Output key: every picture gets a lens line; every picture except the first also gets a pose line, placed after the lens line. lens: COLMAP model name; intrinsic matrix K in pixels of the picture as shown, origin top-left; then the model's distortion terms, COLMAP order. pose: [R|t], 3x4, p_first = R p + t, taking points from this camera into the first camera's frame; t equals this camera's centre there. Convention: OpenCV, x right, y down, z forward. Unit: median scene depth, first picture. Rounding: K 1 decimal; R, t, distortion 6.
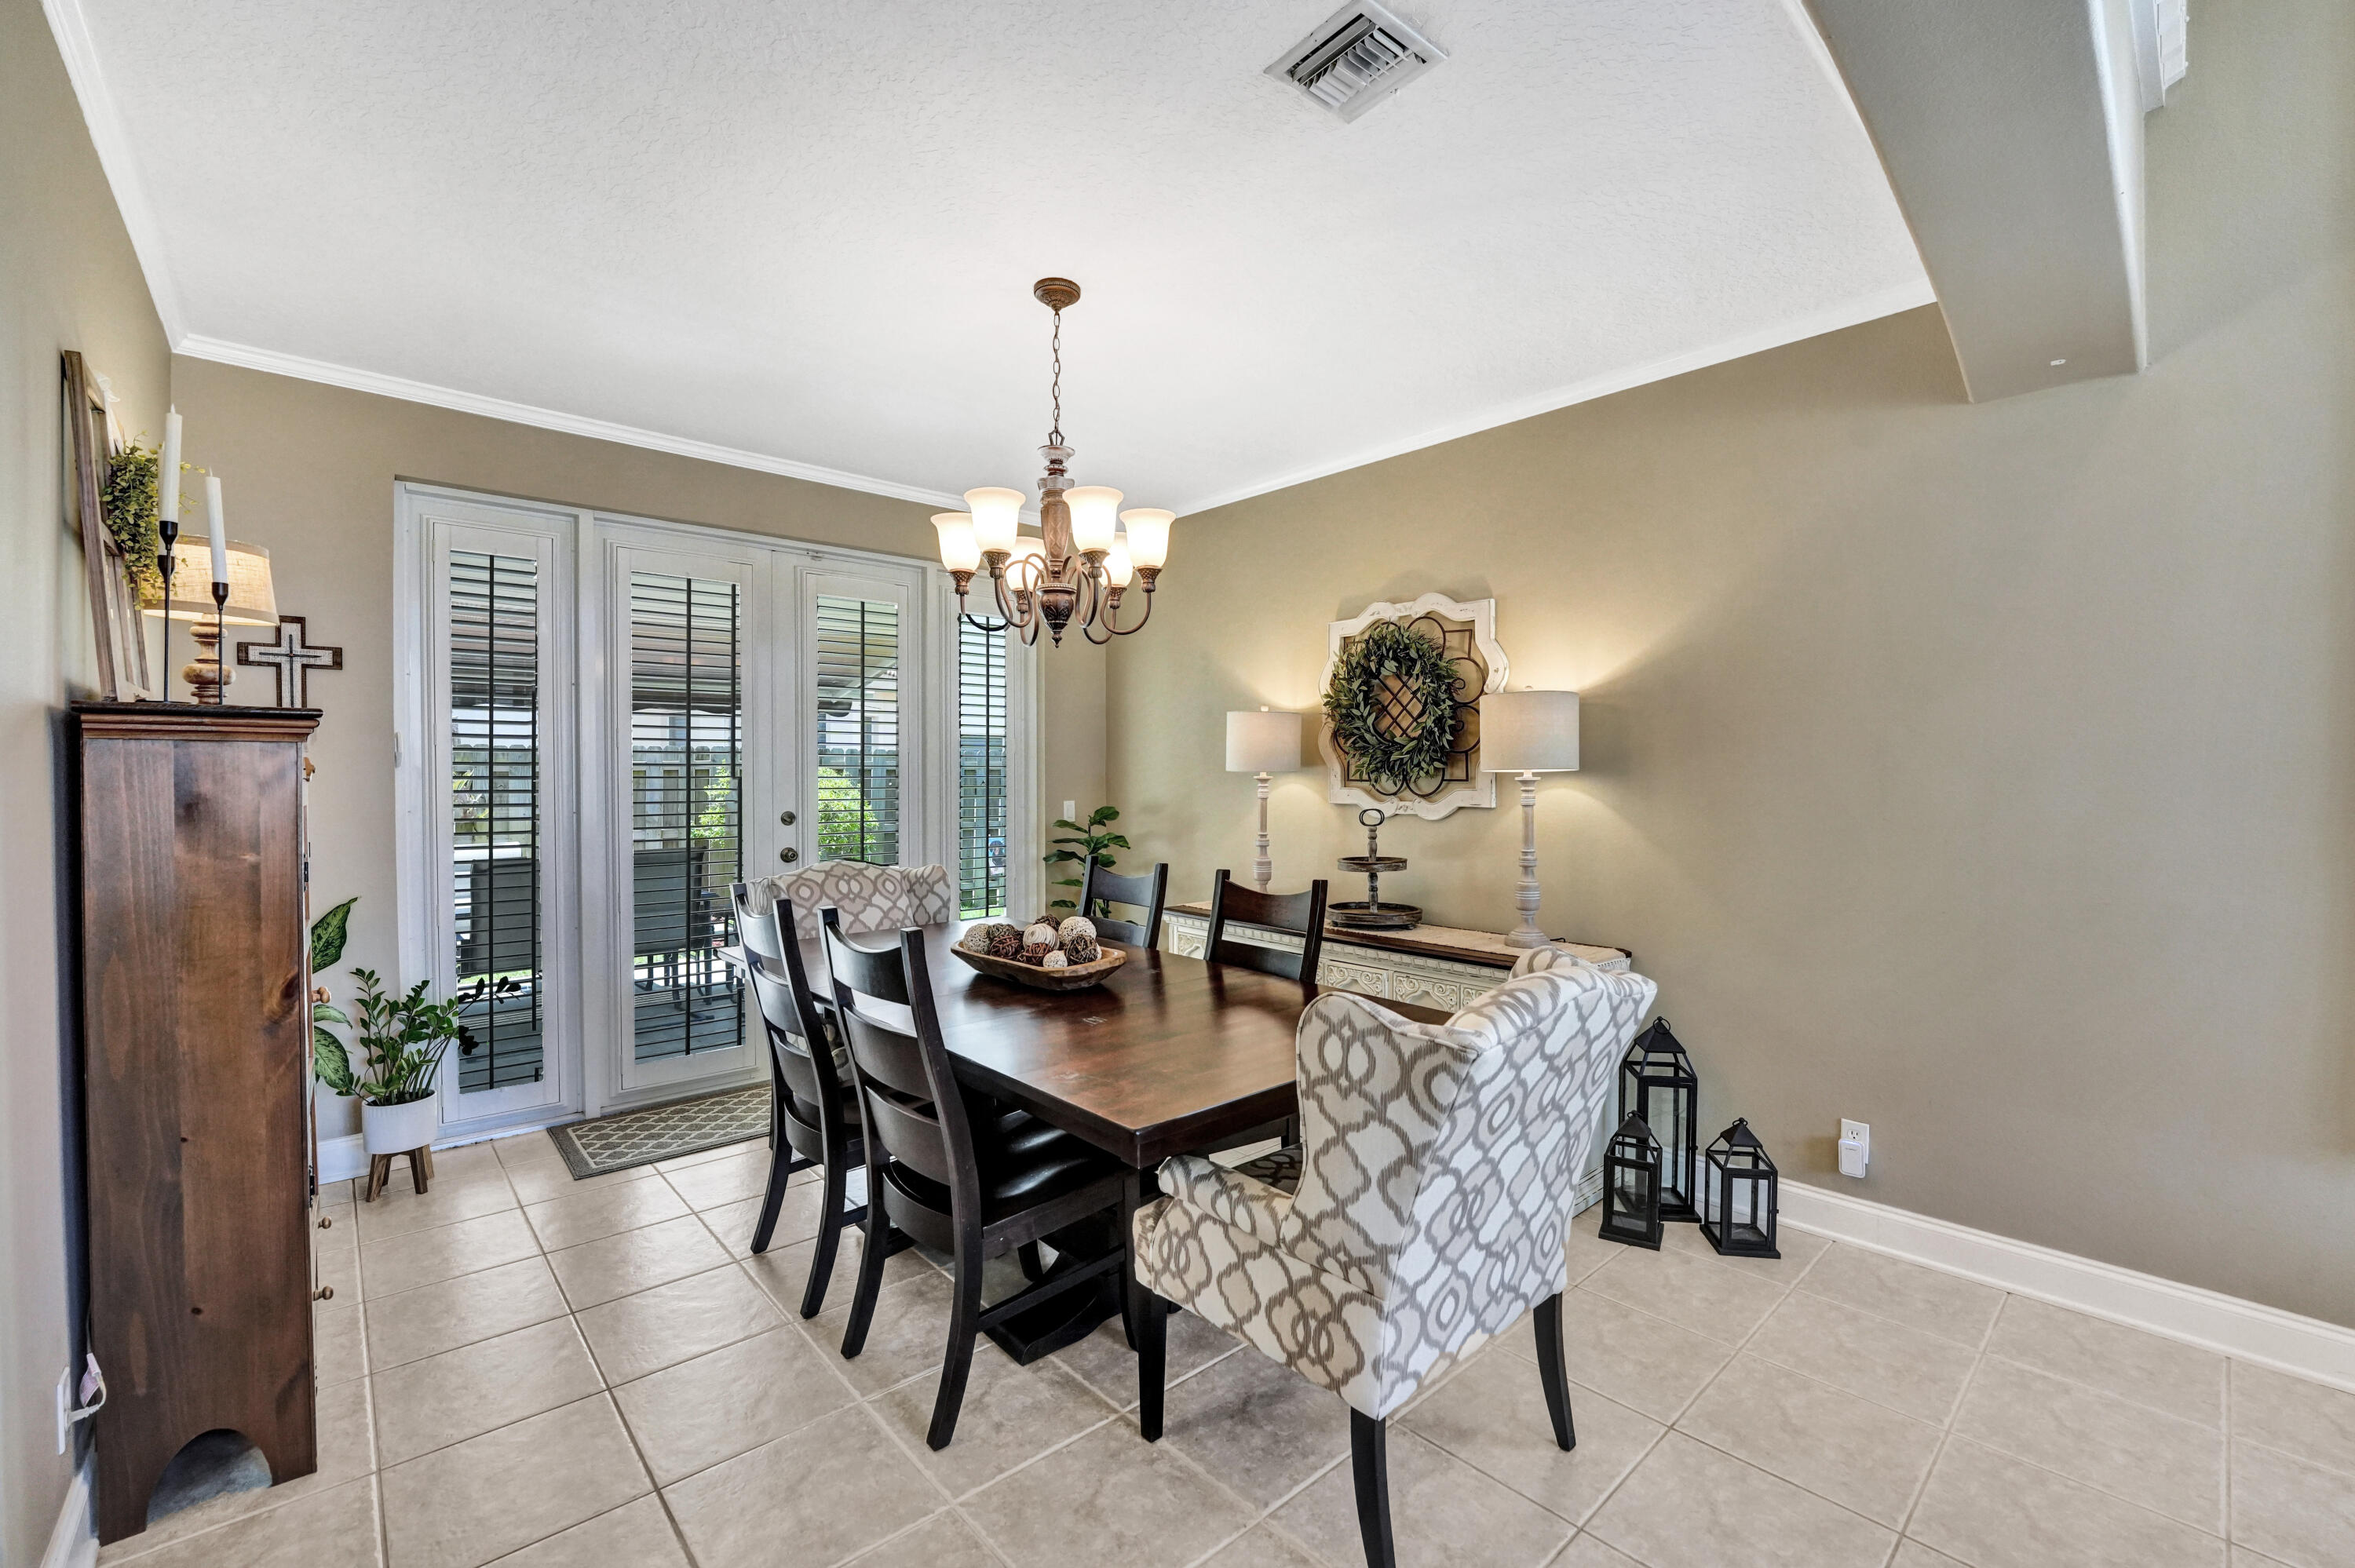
lens RADIAL K [[983.8, 0, 1185.5], [0, 983.8, 790.0], [0, 0, 1]] dist [-0.022633, 0.000421]
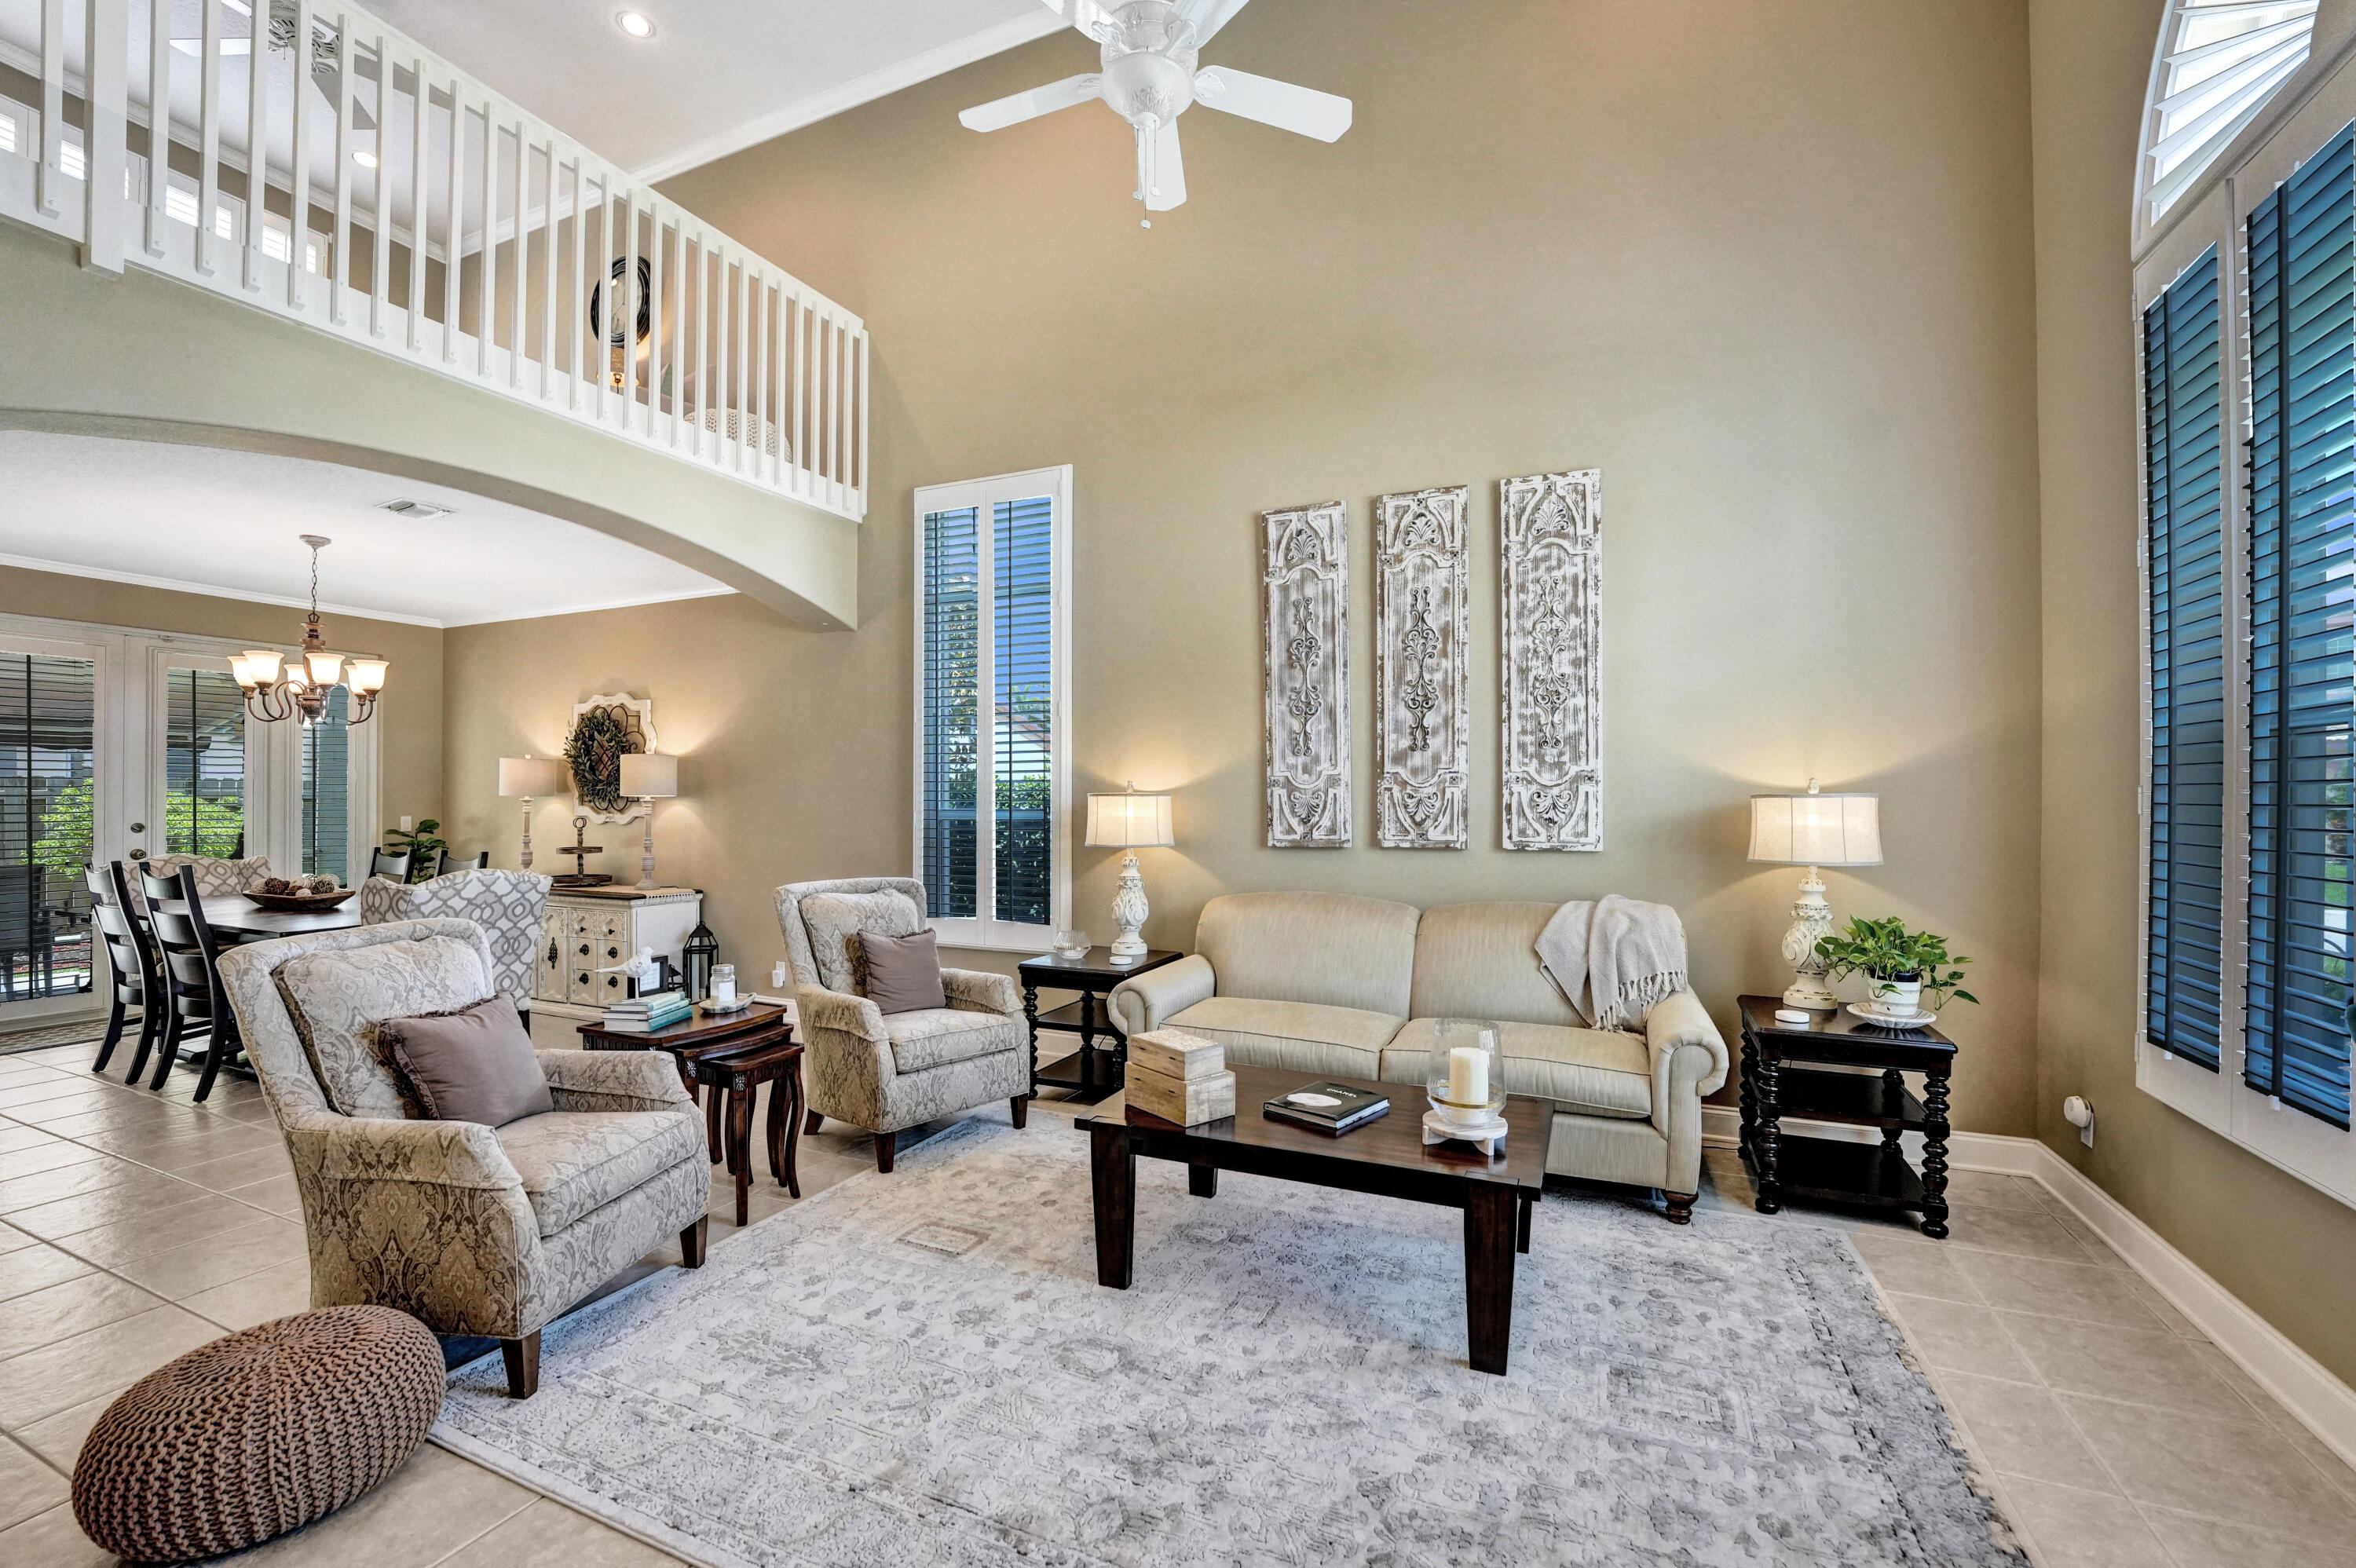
lens RADIAL K [[980.0, 0, 1181.1], [0, 980.0, 797.0], [0, 0, 1]] dist [-0.021678, 0.000577]
pose [[0.913720, 0.004184, 0.406324, 0.503835], [0.003789, 0.999816, -0.018814, 0.021000], [-0.406328, 0.018730, 0.913536, -1.069069]]
